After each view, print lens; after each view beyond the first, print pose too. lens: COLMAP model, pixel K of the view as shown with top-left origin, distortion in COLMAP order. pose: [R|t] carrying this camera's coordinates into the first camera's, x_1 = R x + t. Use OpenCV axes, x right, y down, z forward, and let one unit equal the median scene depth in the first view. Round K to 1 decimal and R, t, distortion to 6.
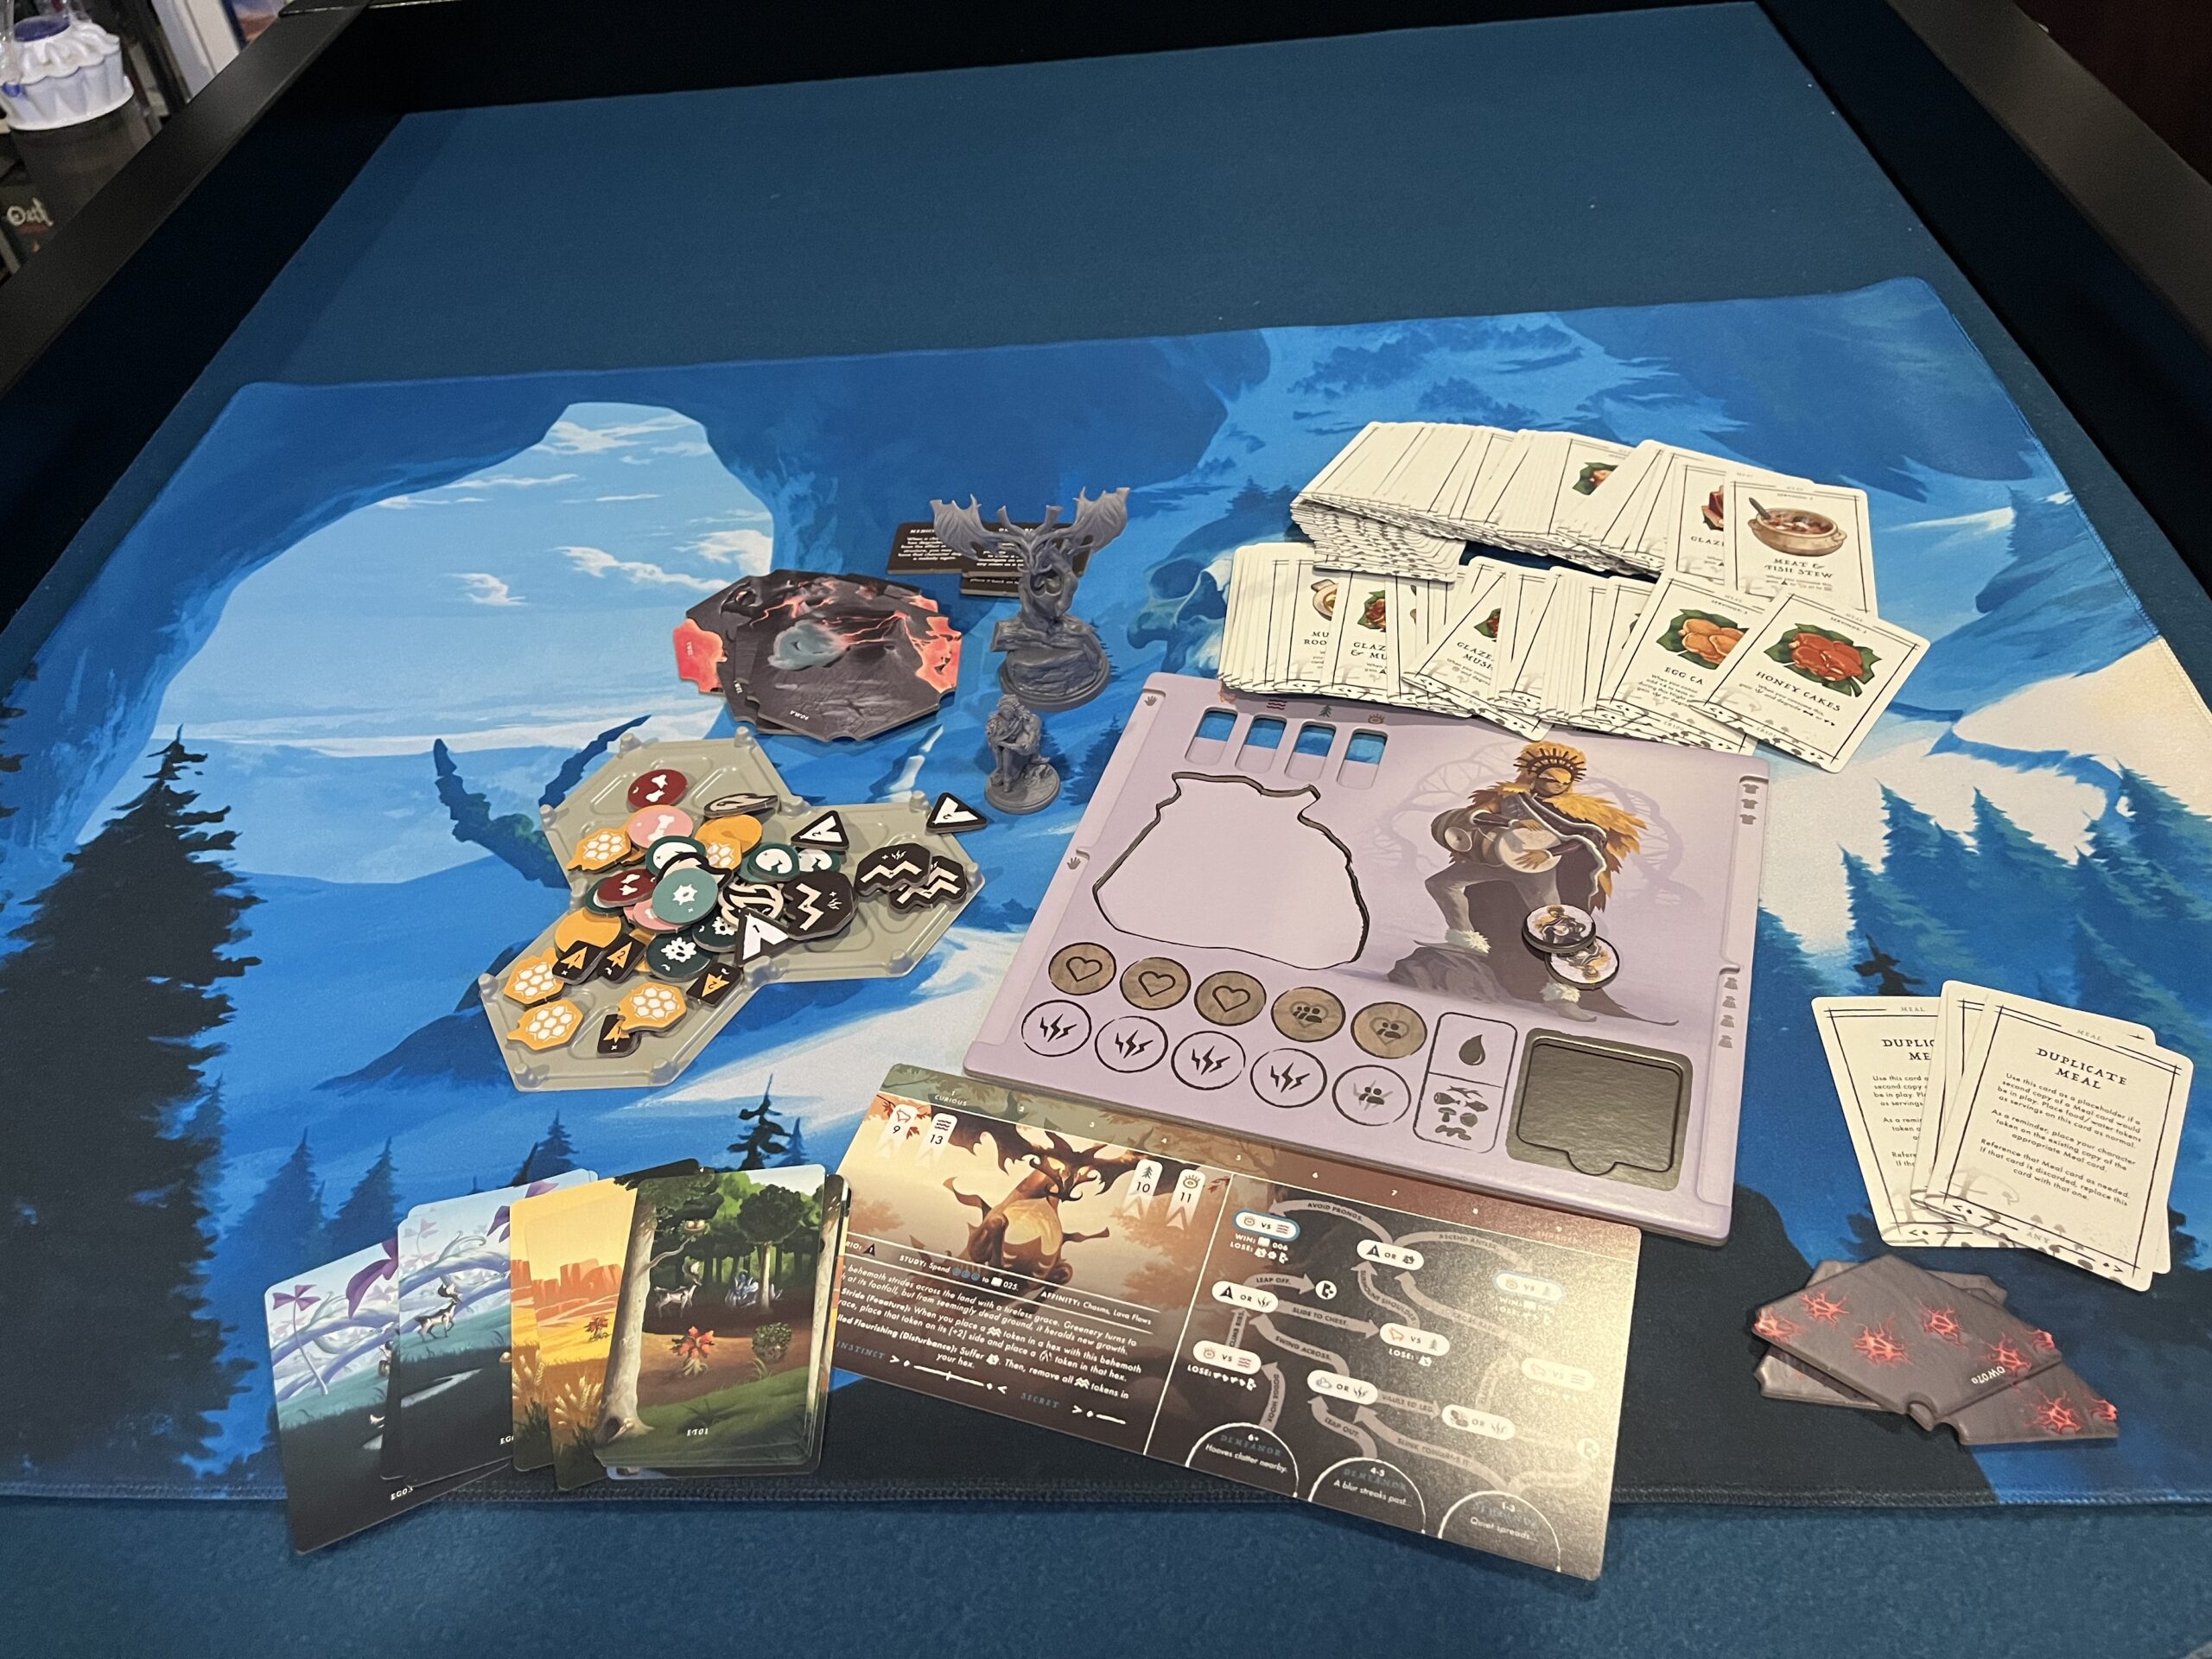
lens RADIAL K [[1726.1, 0, 1088.3], [0, 1726.1, 838.1], [0, 0, 1]] dist [0.041180, -0.075412]
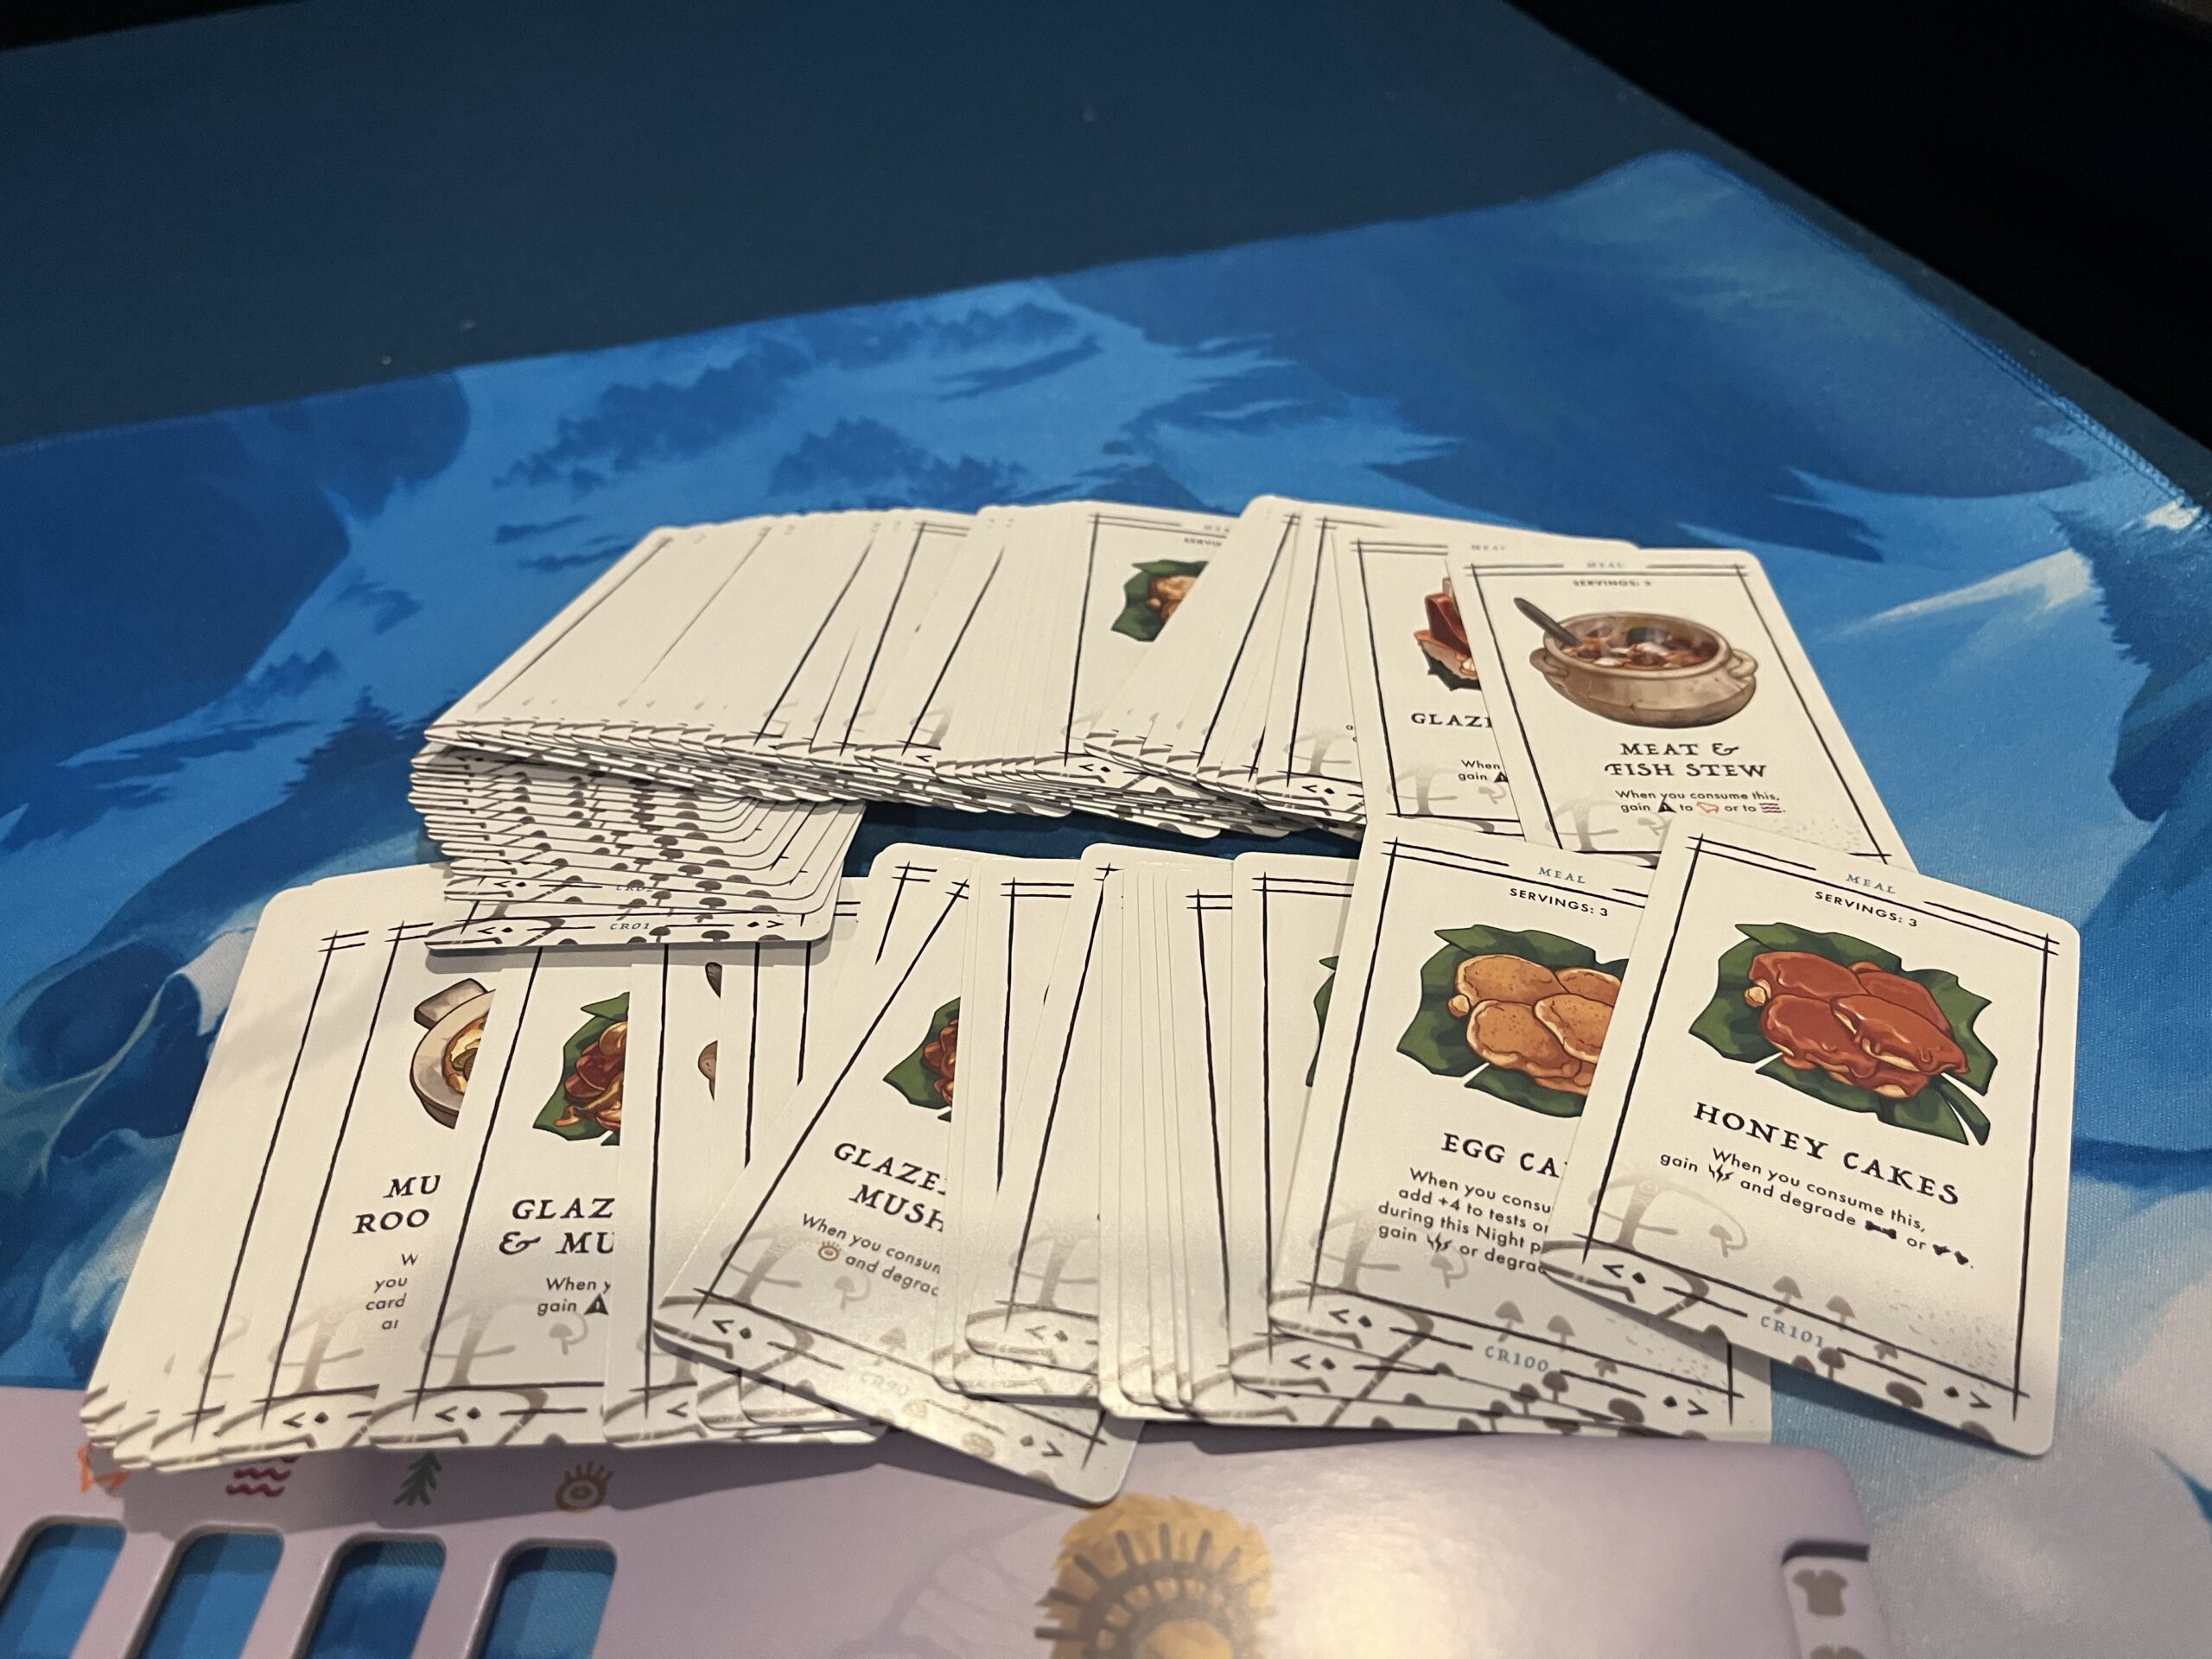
lens RADIAL K [[1726.1, 0, 1090.4], [0, 1726.1, 838.4], [0, 0, 1]] dist [0.041180, -0.075412]
pose [[0.968427, -0.151974, 0.197619, 0.200433], [0.164945, 0.984992, -0.050827, -0.143313], [-0.186929, 0.081819, 0.978960, 0.650463]]
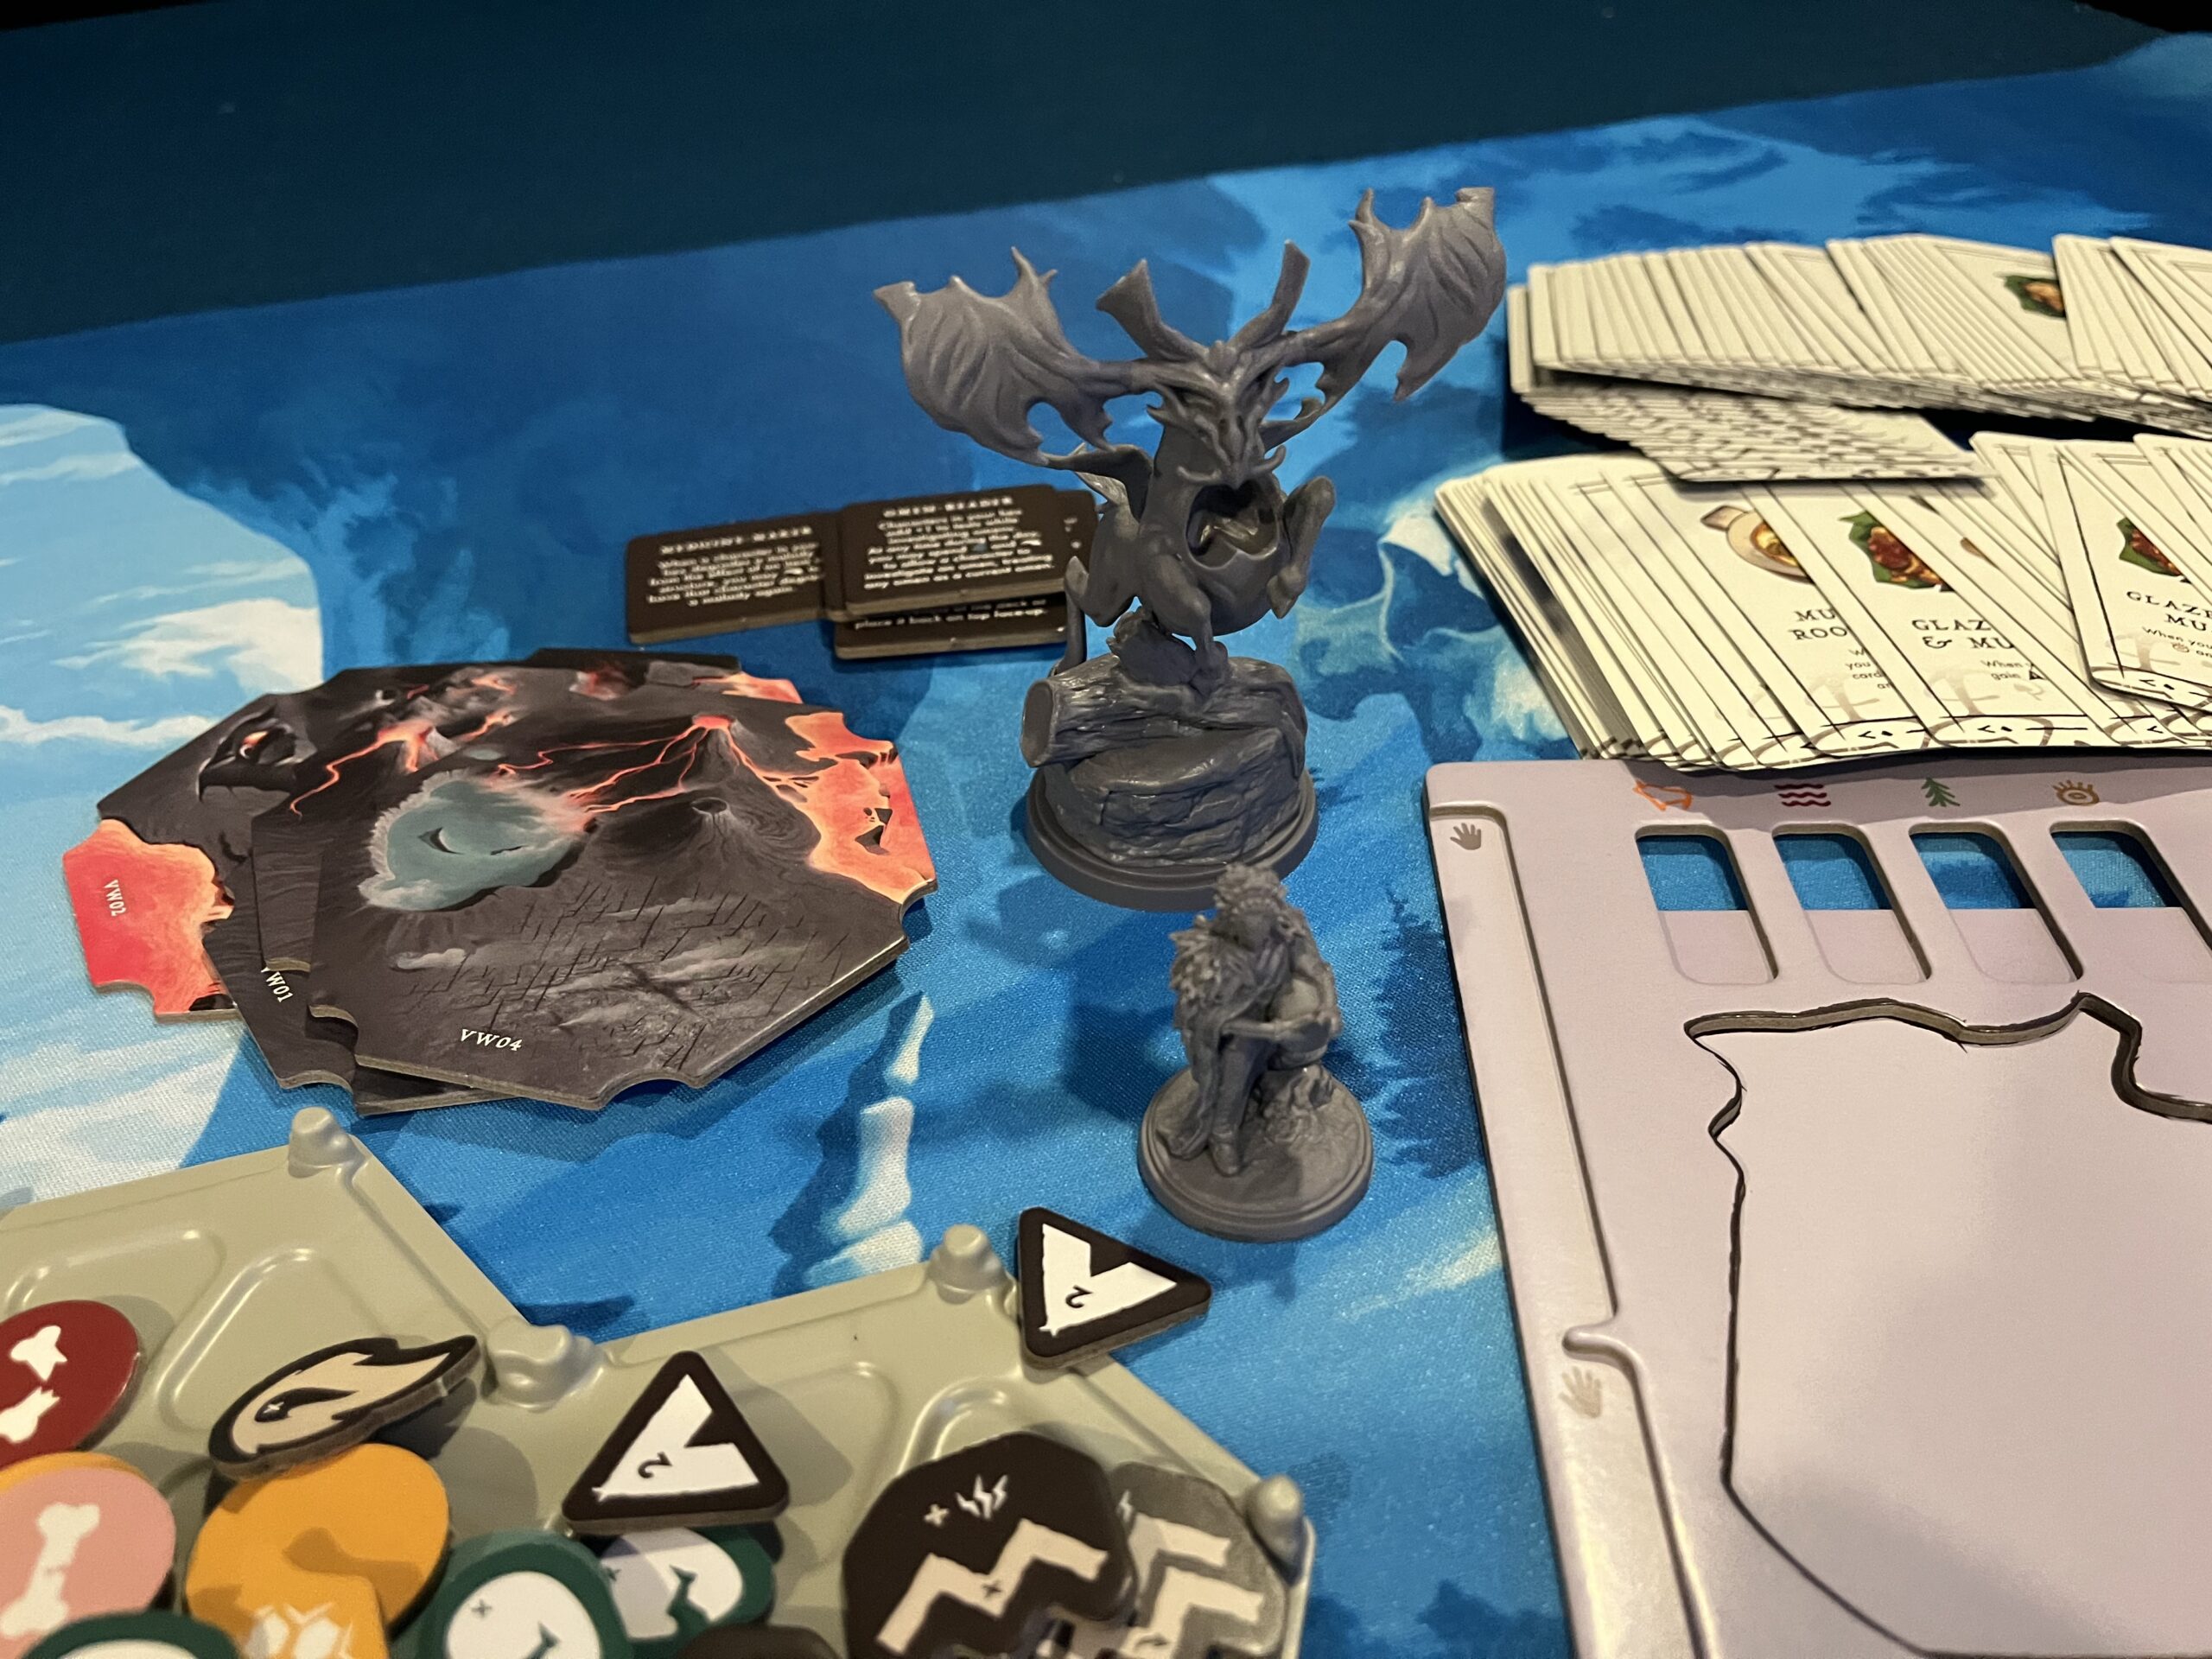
lens RADIAL K [[1726.1, 0, 1079.6], [0, 1726.1, 835.0], [0, 0, 1]] dist [0.041180, -0.075412]
pose [[0.958868, -0.144525, 0.244305, -0.134192], [0.170666, 0.981270, -0.089348, -0.060411], [-0.226816, 0.127367, 0.965574, 0.650261]]
